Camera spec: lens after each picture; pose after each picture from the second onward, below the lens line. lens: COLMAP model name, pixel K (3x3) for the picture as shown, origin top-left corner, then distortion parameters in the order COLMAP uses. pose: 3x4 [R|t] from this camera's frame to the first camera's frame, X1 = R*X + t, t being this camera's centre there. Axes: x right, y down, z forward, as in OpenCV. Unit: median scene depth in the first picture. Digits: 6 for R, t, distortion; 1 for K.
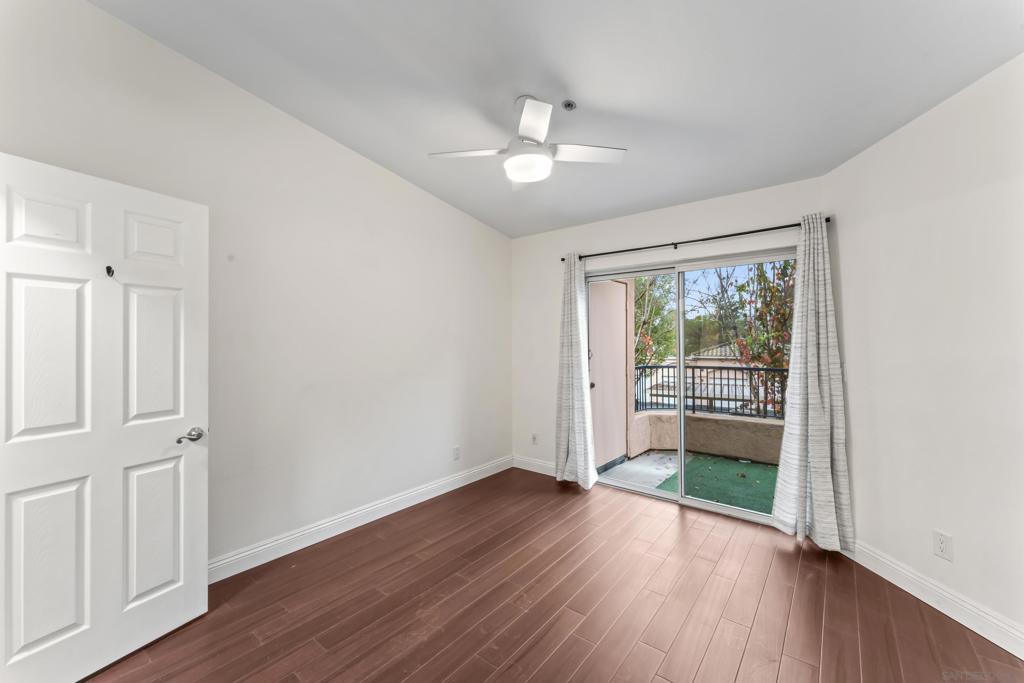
lens RADIAL K [[407.2, 0, 512.3], [0, 407.2, 346.9], [0, 0, 1]] dist [-0.000431, -0.000037]
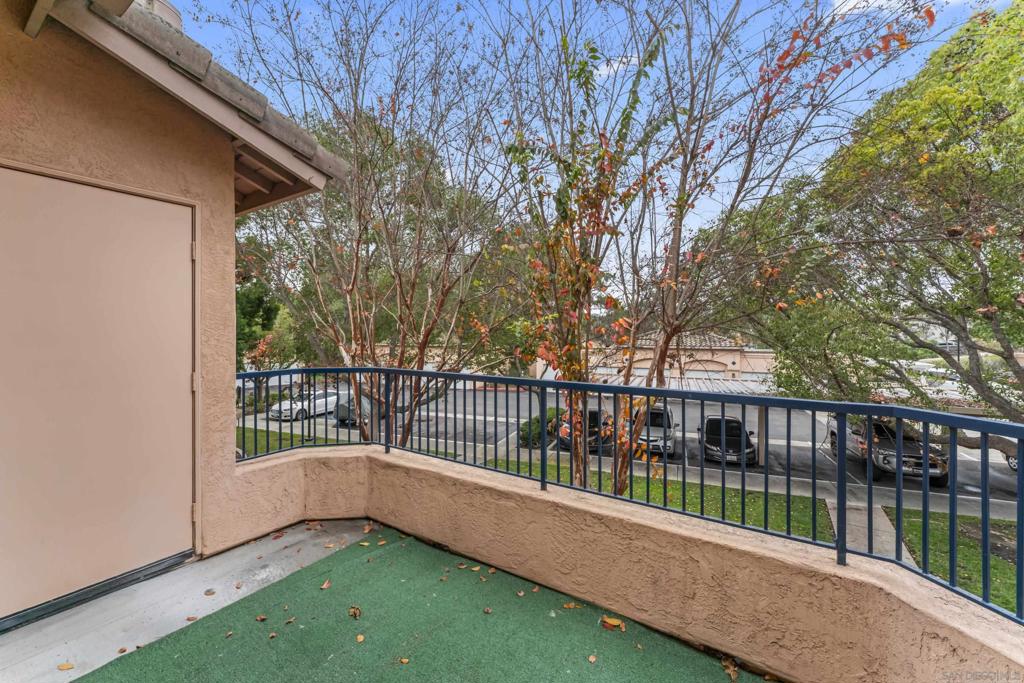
lens RADIAL K [[402.8, 0, 512.0], [0, 402.8, 341.5], [0, 0, 1]] dist [-0.000184, -0.000008]
pose [[0.995080, 0.000072, 0.099078, 0.590660], [-0.000892, 0.999966, 0.008233, 0.005679], [-0.099074, -0.008281, 0.995046, 0.454276]]
